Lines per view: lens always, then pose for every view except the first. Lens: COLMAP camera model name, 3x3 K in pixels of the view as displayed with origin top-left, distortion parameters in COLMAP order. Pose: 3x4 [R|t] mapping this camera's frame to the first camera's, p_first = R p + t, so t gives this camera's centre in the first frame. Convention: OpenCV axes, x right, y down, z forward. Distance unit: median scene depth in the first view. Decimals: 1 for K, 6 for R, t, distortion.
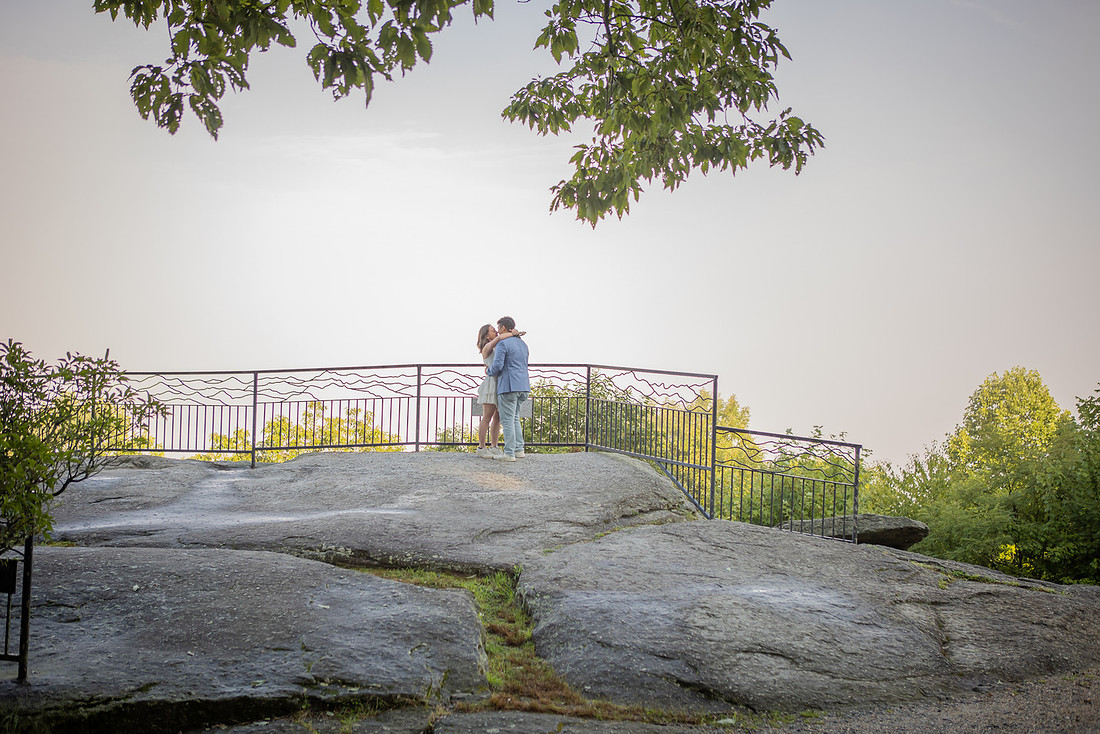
lens RADIAL K [[1262.8, 0, 553.1], [0, 1262.8, 347.0], [0, 0, 1]] dist [-0.015157, 0.010231]
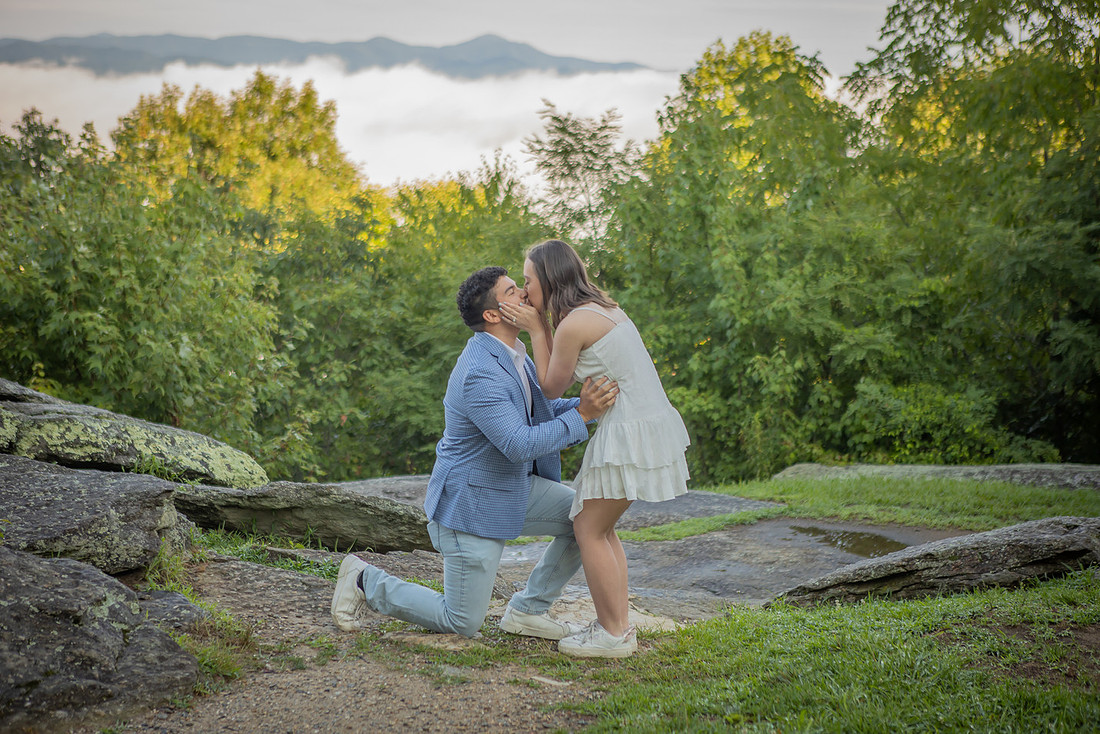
lens RADIAL K [[1881.6, 0, 550.0], [0, 1881.6, 367.0], [0, 0, 1]] dist [0.127573, -0.243175]
pose [[0.985916, -0.031995, 0.164150, 0.474324], [0.001900, 0.983608, 0.180308, 0.047284], [-0.167228, -0.177457, 0.969816, 0.404897]]
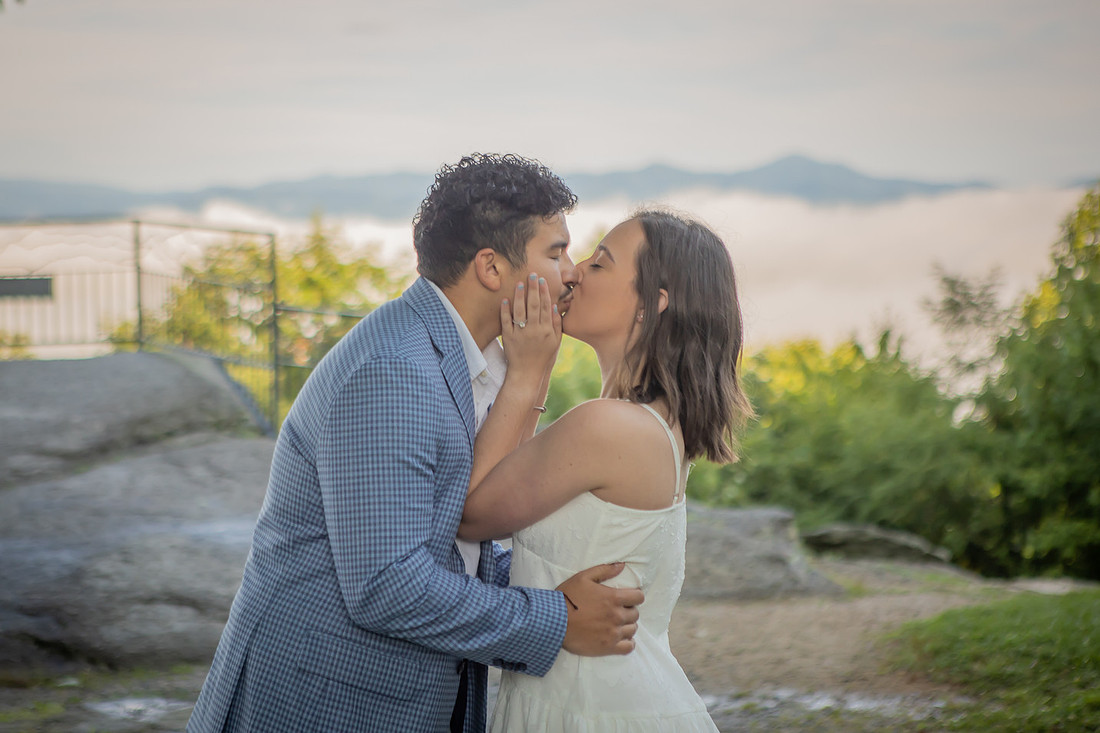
lens RADIAL K [[2381.9, 0, 498.5], [0, 2381.9, 309.3], [0, 0, 1]] dist [0.253333, -0.302046]
pose [[0.999032, -0.042278, 0.012160, 0.270942], [0.041372, 0.996896, 0.066986, -0.019952], [-0.014954, -0.066418, 0.997680, -0.346913]]
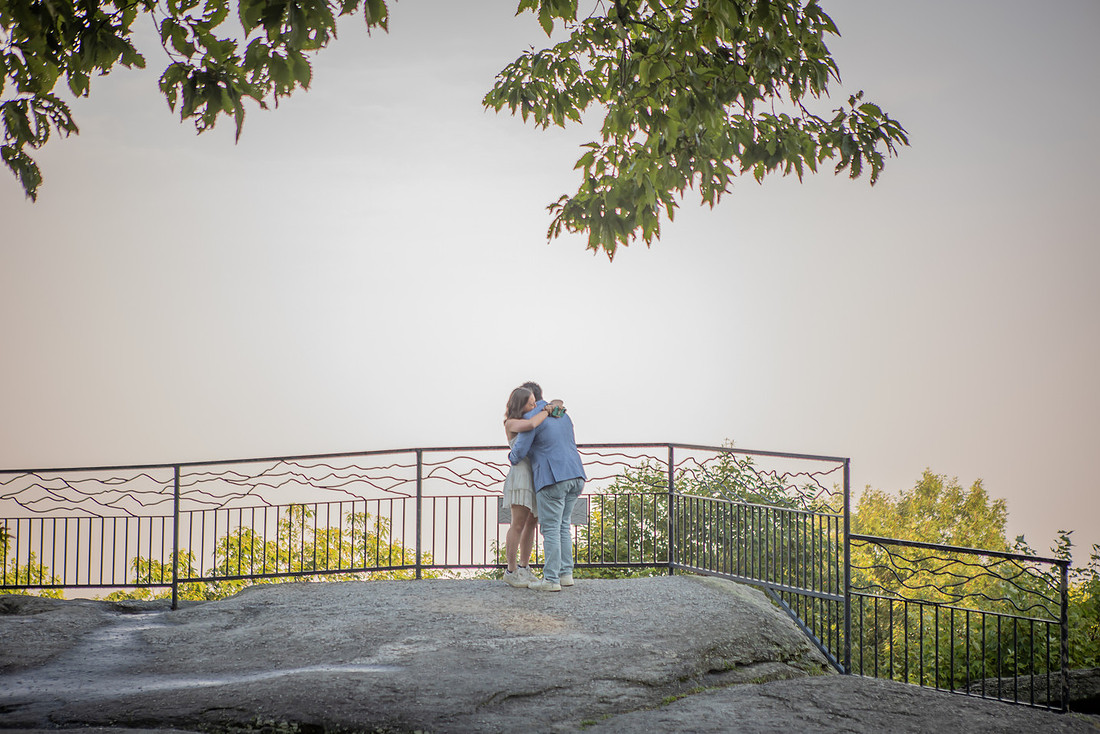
lens RADIAL K [[2074.8, 0, 555.7], [0, 2074.8, 339.8], [0, 0, 1]] dist [0.201172, 0.020378]
pose [[0.996980, -0.024815, -0.073585, 0.067147], [0.022517, 0.999238, -0.031895, -0.009588], [0.074320, 0.030141, 0.996779, -0.131990]]
